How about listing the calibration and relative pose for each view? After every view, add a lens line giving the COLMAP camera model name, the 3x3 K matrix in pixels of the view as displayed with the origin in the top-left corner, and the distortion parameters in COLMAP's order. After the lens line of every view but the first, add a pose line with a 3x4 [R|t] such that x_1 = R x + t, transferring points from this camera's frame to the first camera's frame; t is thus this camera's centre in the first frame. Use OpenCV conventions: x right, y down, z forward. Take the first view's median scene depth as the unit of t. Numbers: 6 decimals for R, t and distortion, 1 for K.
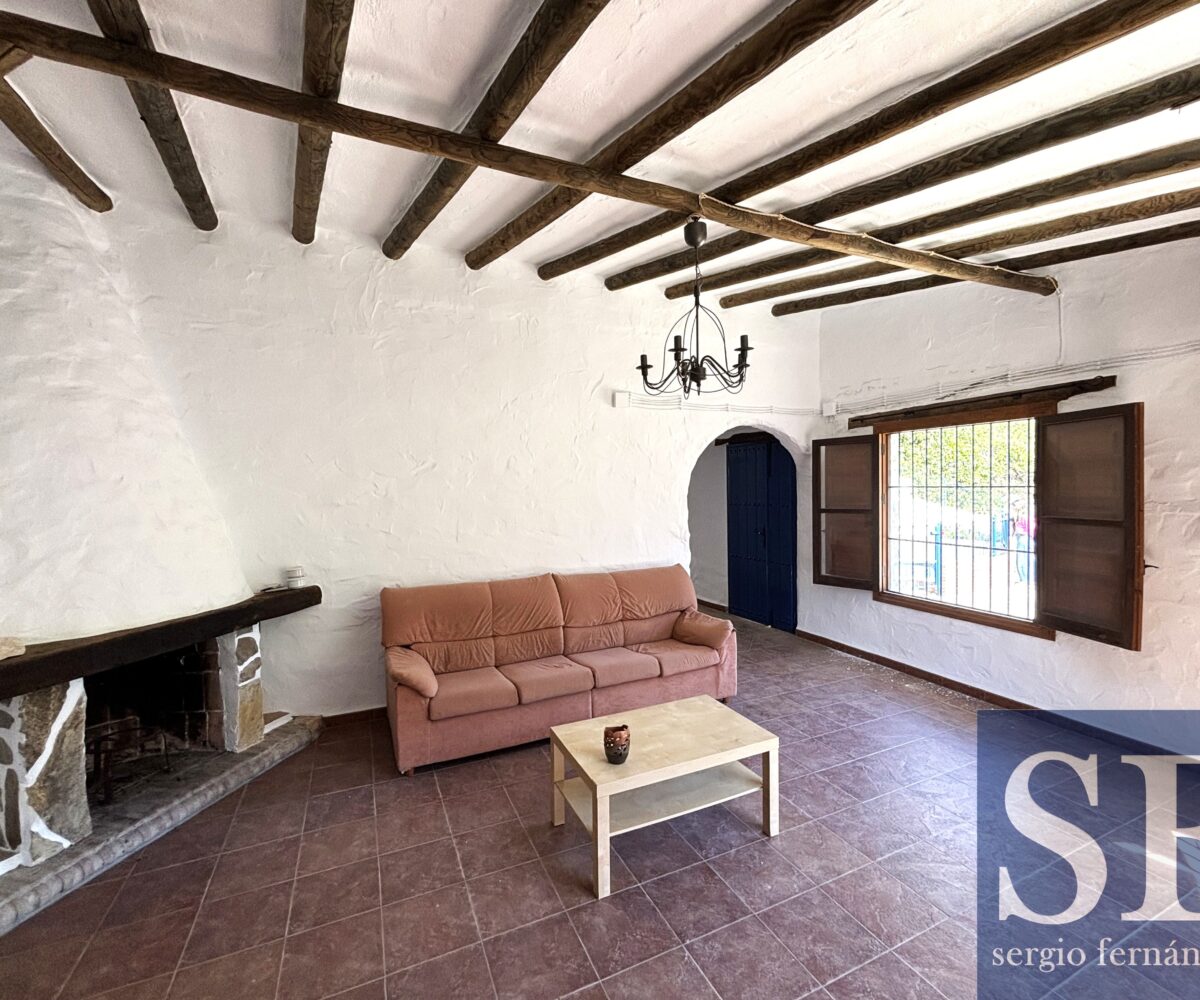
lens RADIAL K [[537.8, 0, 599.0], [0, 537.8, 498.9], [0, 0, 1]] dist [0.003114, 0.000870]
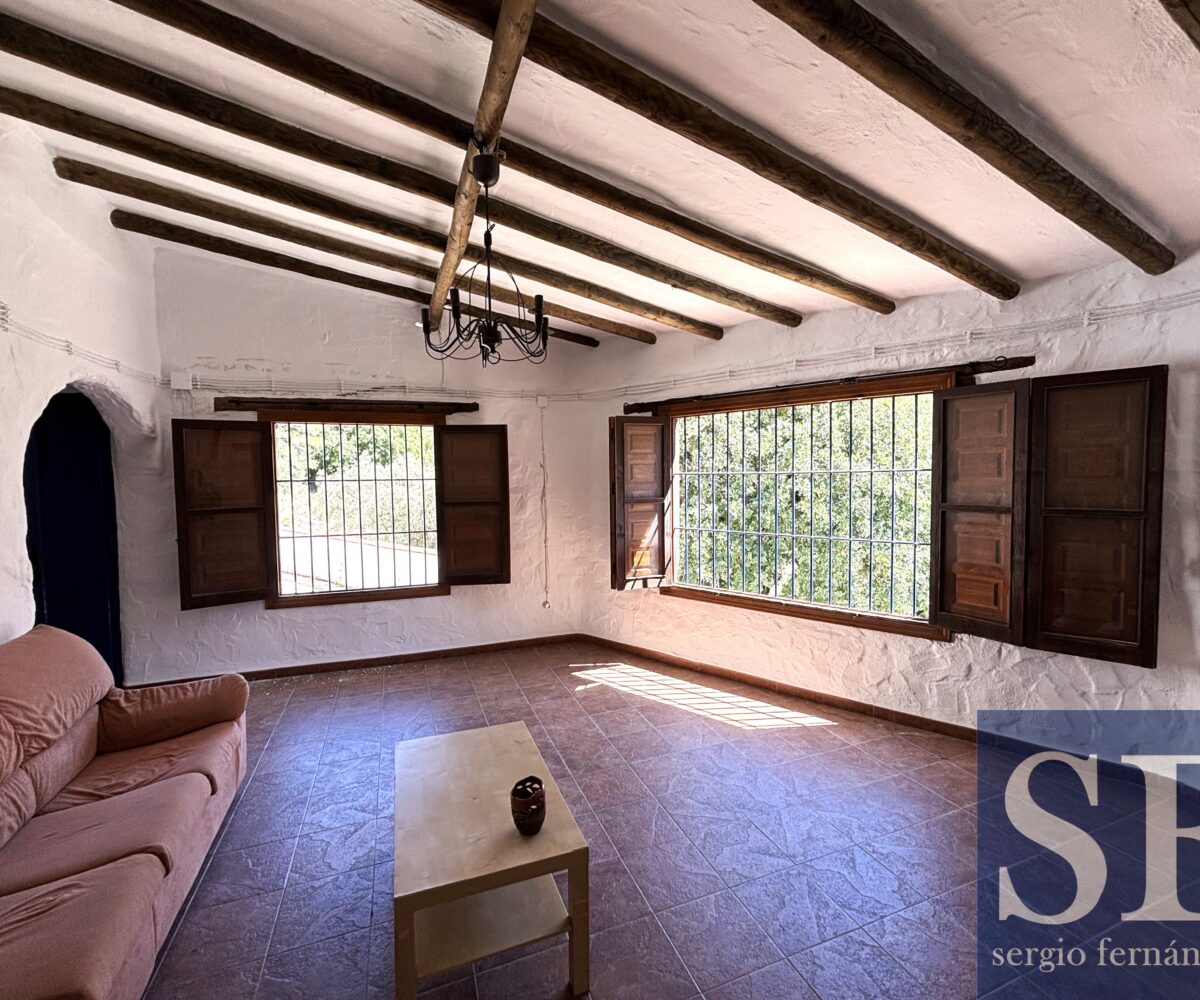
lens RADIAL K [[536.6, 0, 602.3], [0, 536.6, 502.5], [0, 0, 1]] dist [0.000279, 0.000021]
pose [[0.065561, -0.039556, 0.997064, -0.377669], [0.034785, 0.998697, 0.037334, -0.001798], [-0.997242, 0.032235, 0.066852, 0.448763]]
